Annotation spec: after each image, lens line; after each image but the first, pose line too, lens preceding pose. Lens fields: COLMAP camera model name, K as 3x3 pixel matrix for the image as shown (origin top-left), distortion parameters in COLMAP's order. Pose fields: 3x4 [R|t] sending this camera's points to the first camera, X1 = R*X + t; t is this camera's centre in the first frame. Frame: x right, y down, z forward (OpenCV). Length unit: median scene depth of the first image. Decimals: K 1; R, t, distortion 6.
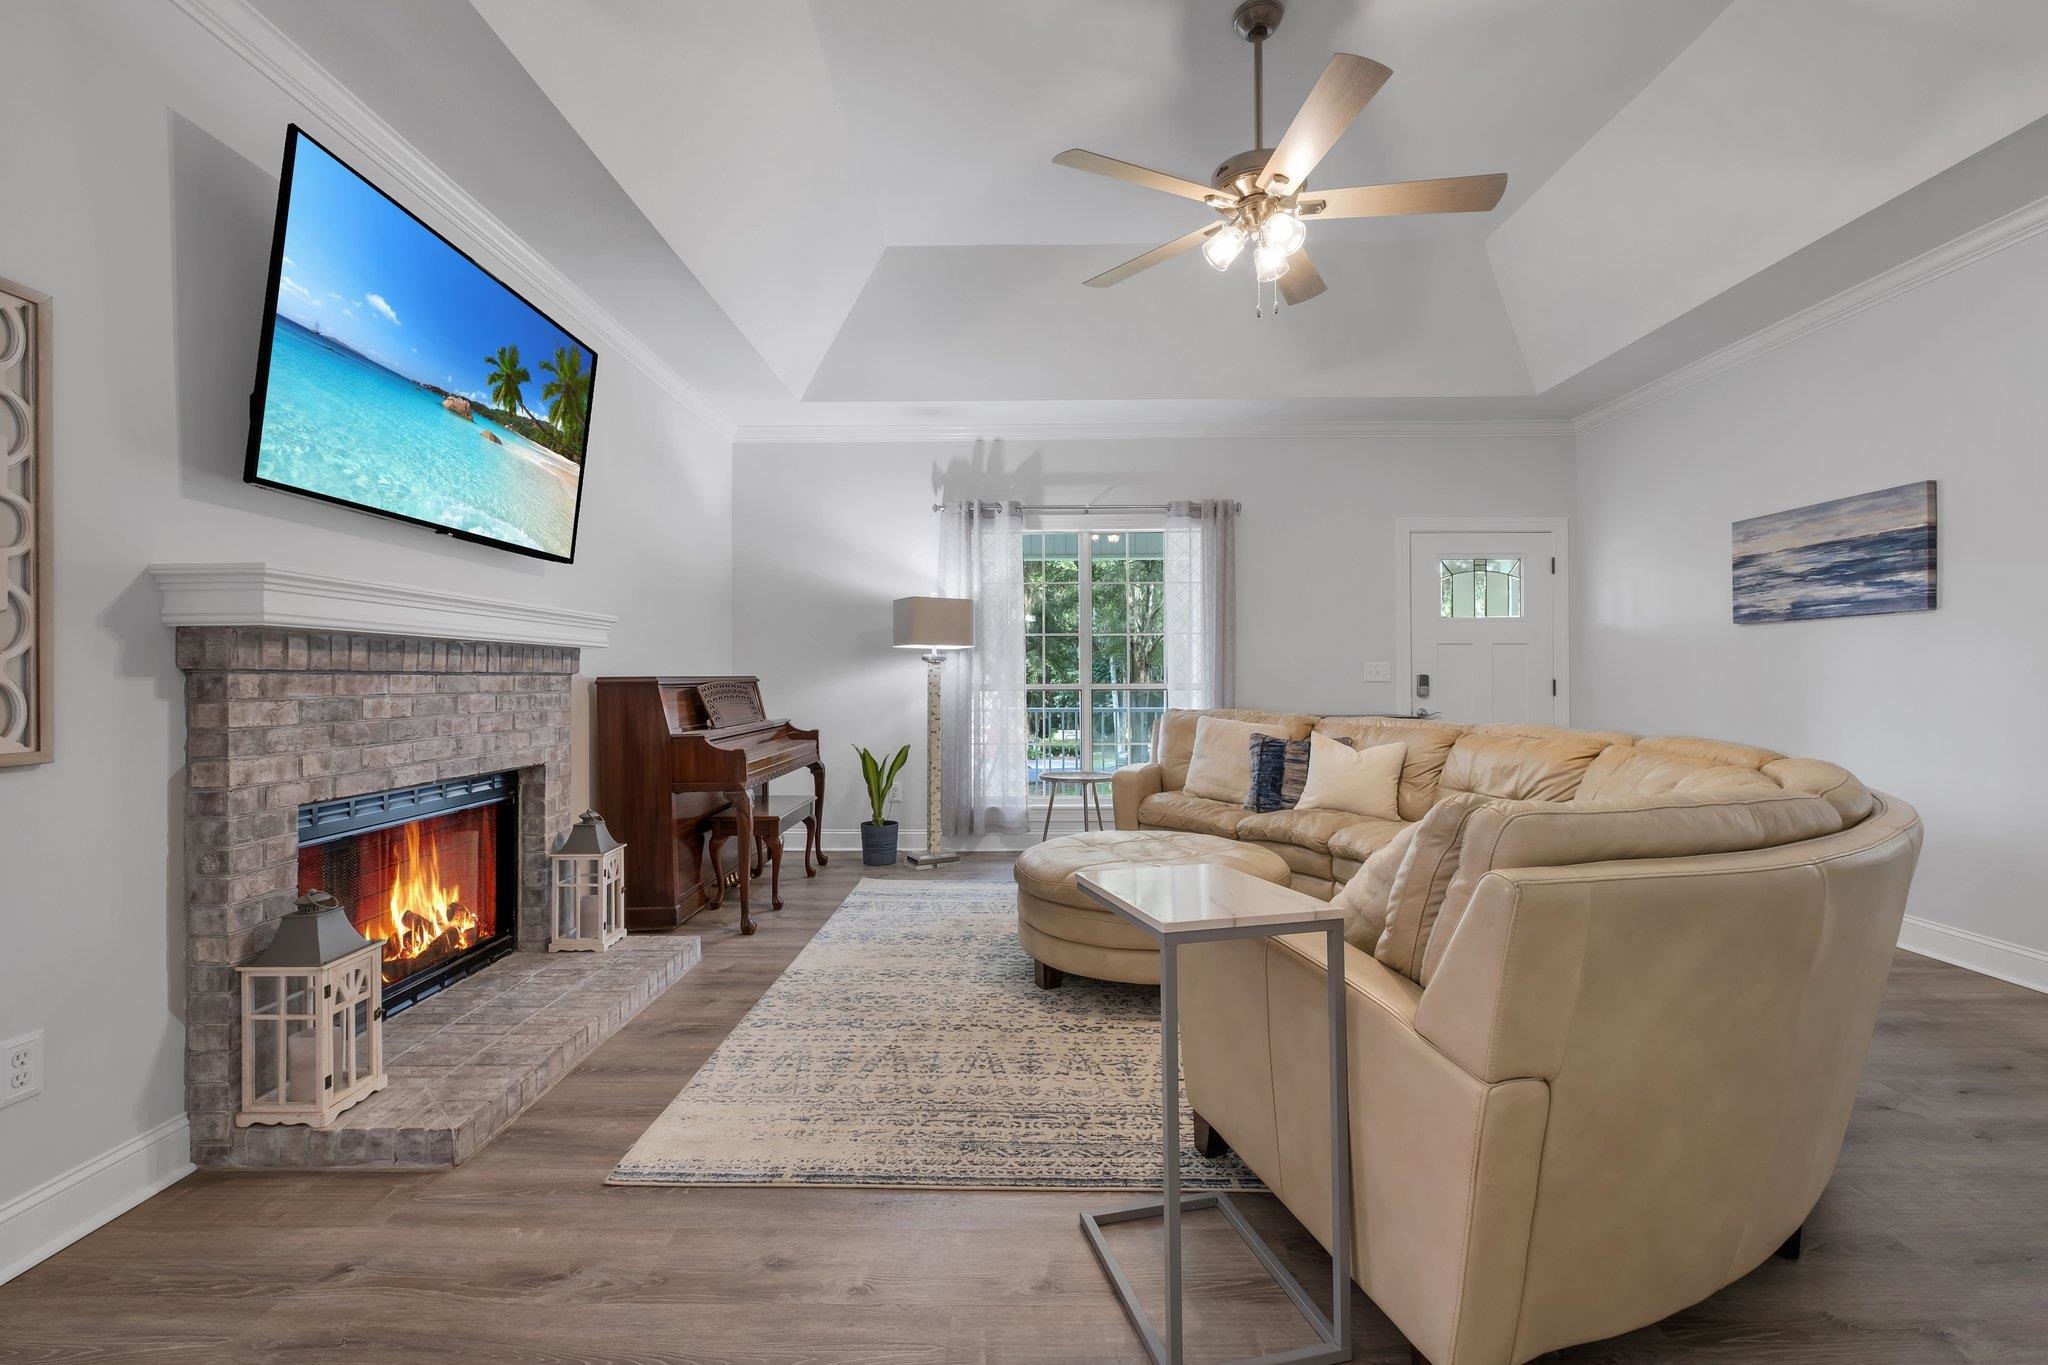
lens RADIAL K [[906.0, 0, 1022.7], [0, 906.0, 647.7], [0, 0, 1]] dist [-0.014568, 0.000129]
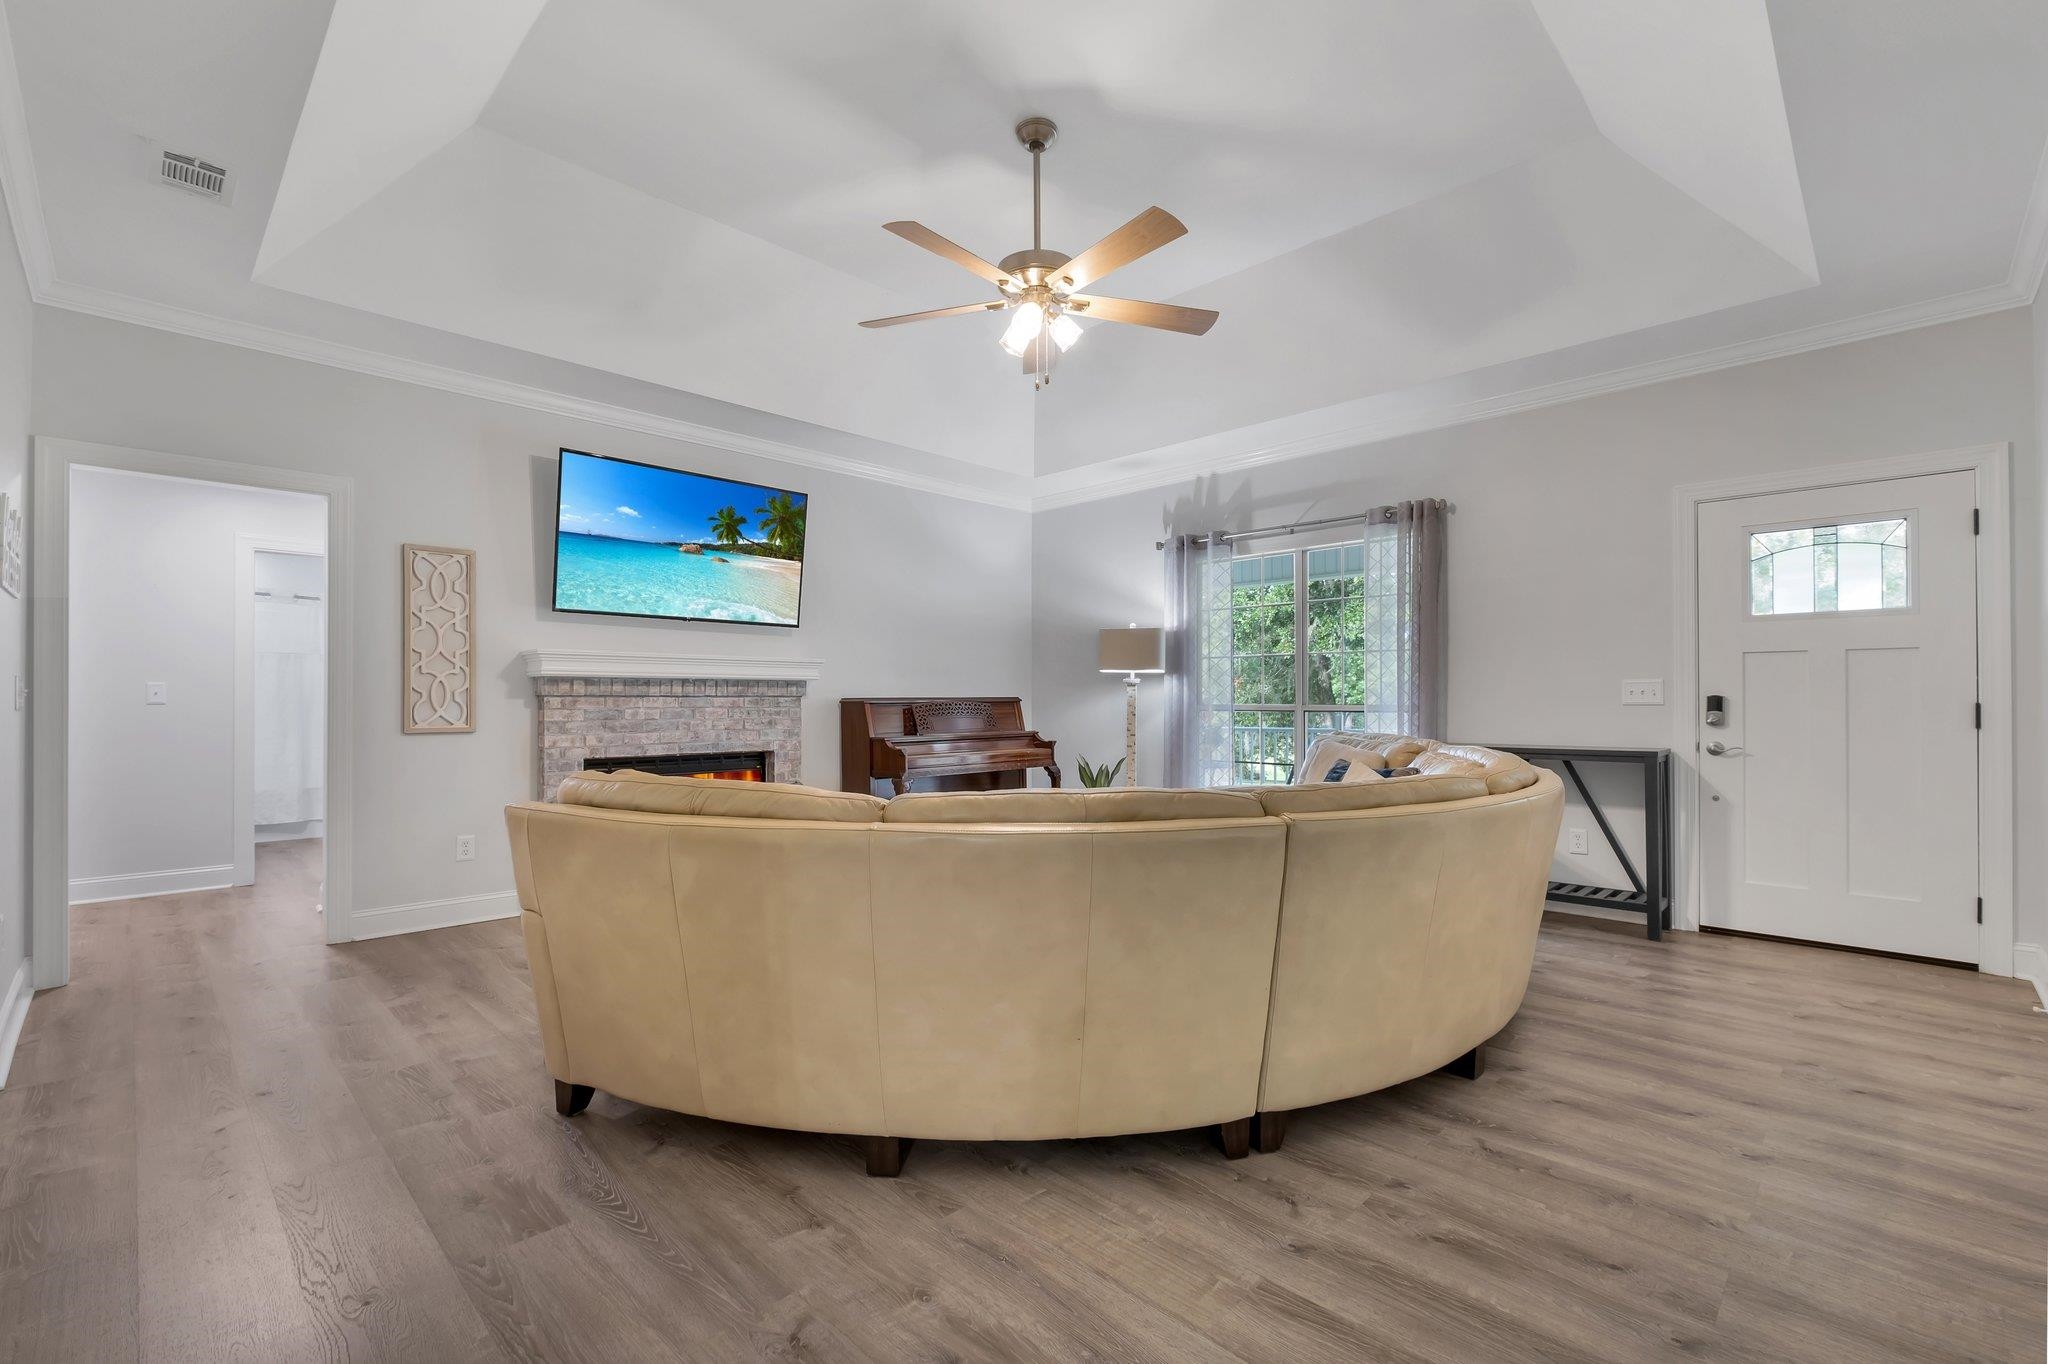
lens RADIAL K [[896.2, 0, 1002.9], [0, 896.2, 693.6], [0, 0, 1]] dist [-0.018329, 0.000027]
pose [[0.706206, -0.002400, -0.708002, 1.076957], [0.022892, 0.999549, 0.019445, 0.001960], [0.707636, -0.029940, 0.705942, 0.162764]]
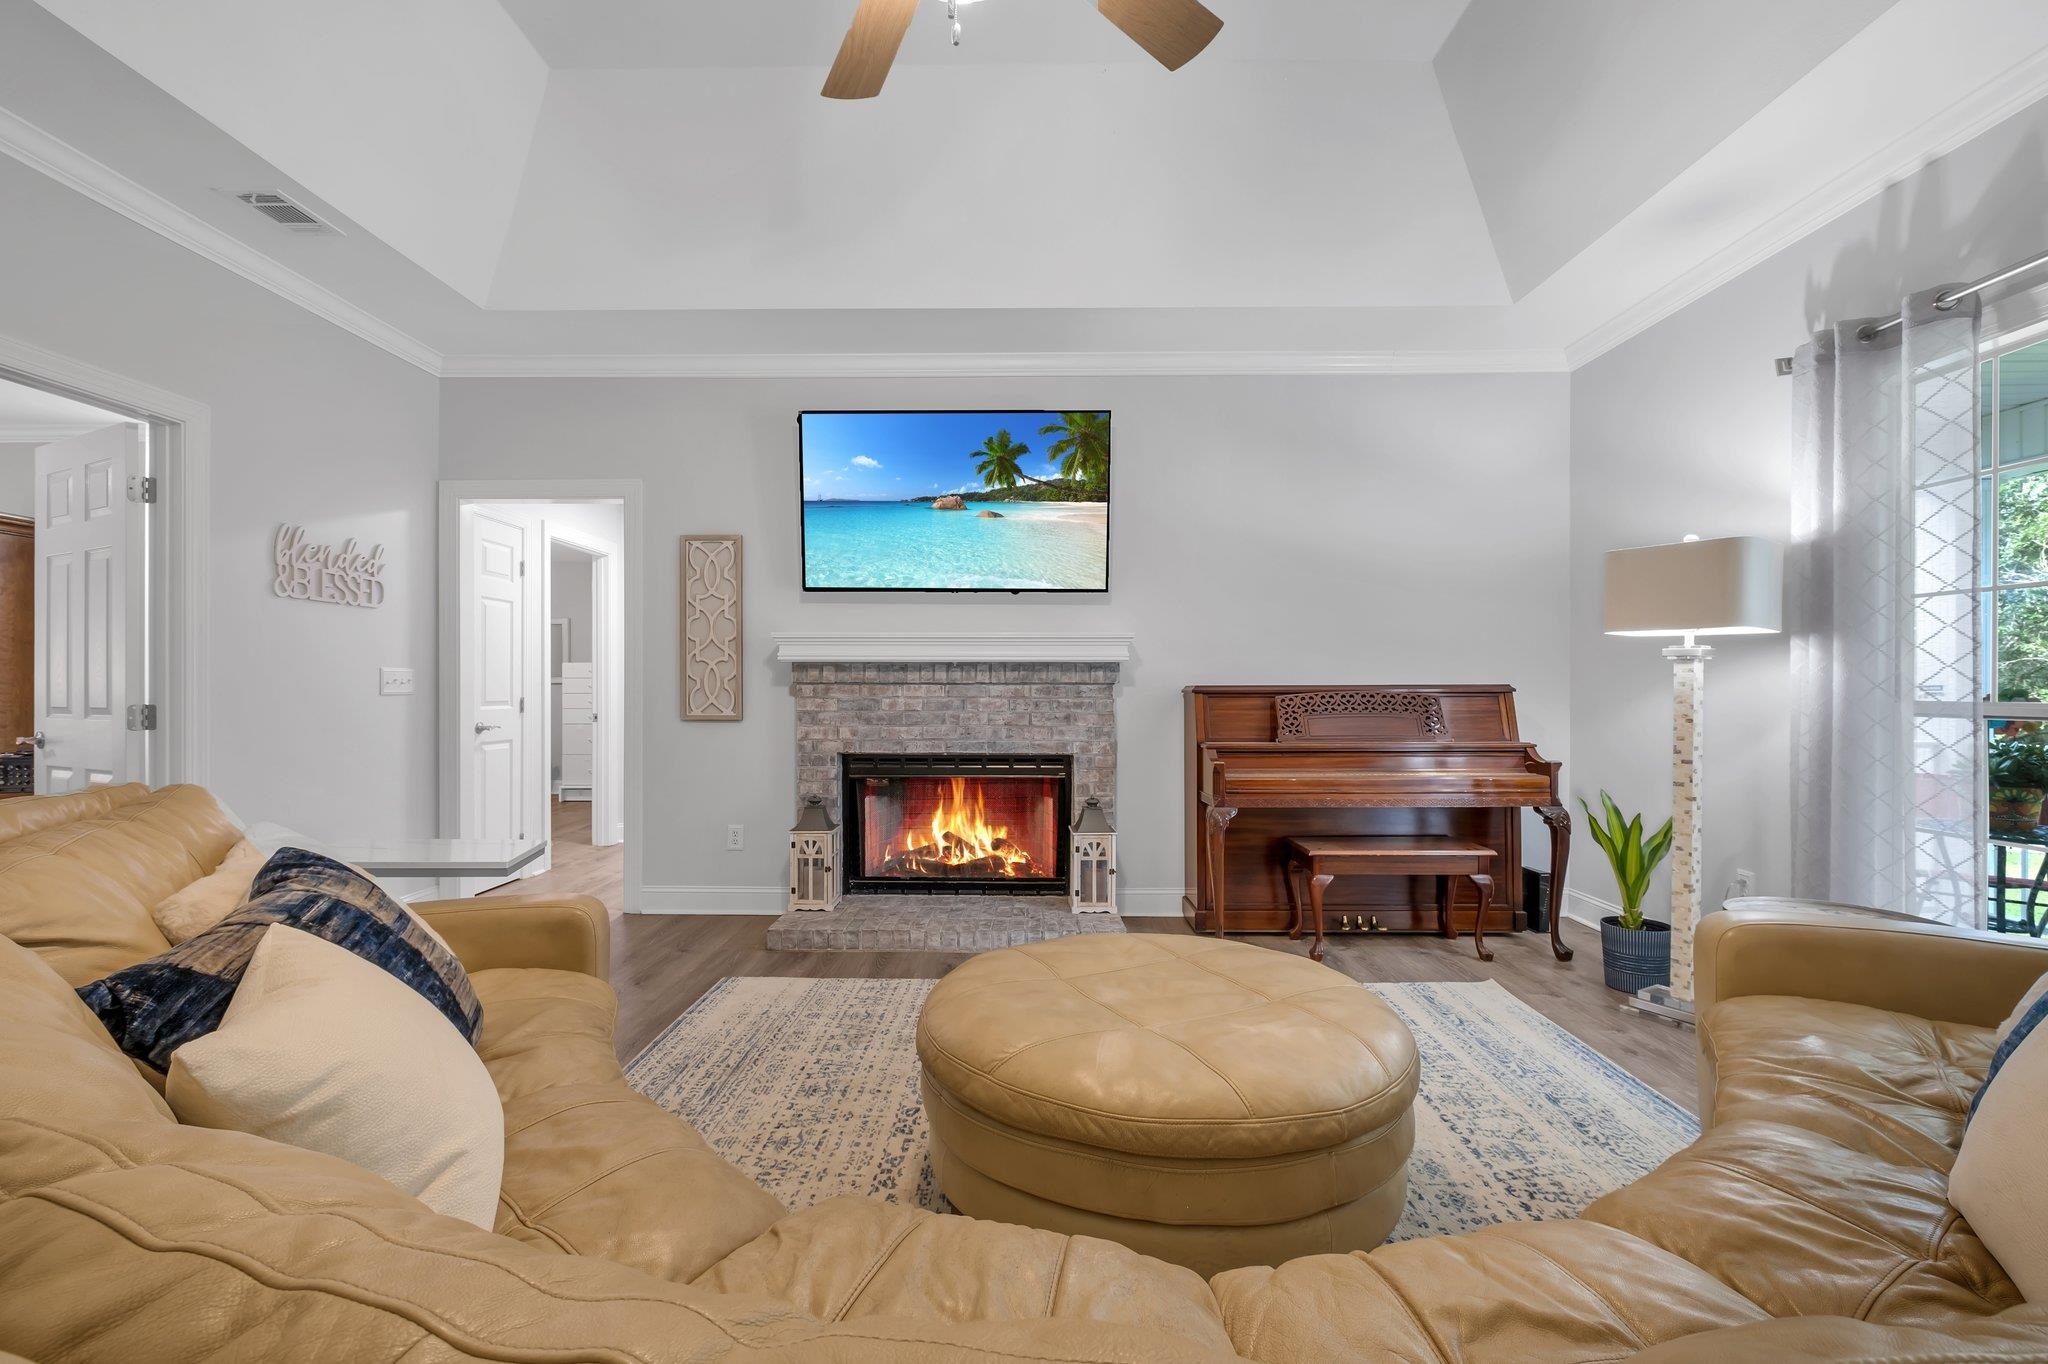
lens RADIAL K [[888.4, 0, 1013.0], [0, 888.4, 684.6], [0, 0, 1]] dist [-0.010596, 0.000229]
pose [[-0.019037, 0.000739, -0.999819, 0.835437], [0.032891, 0.999459, 0.000113, 0.032082], [0.999278, -0.032883, -0.019051, 1.092105]]
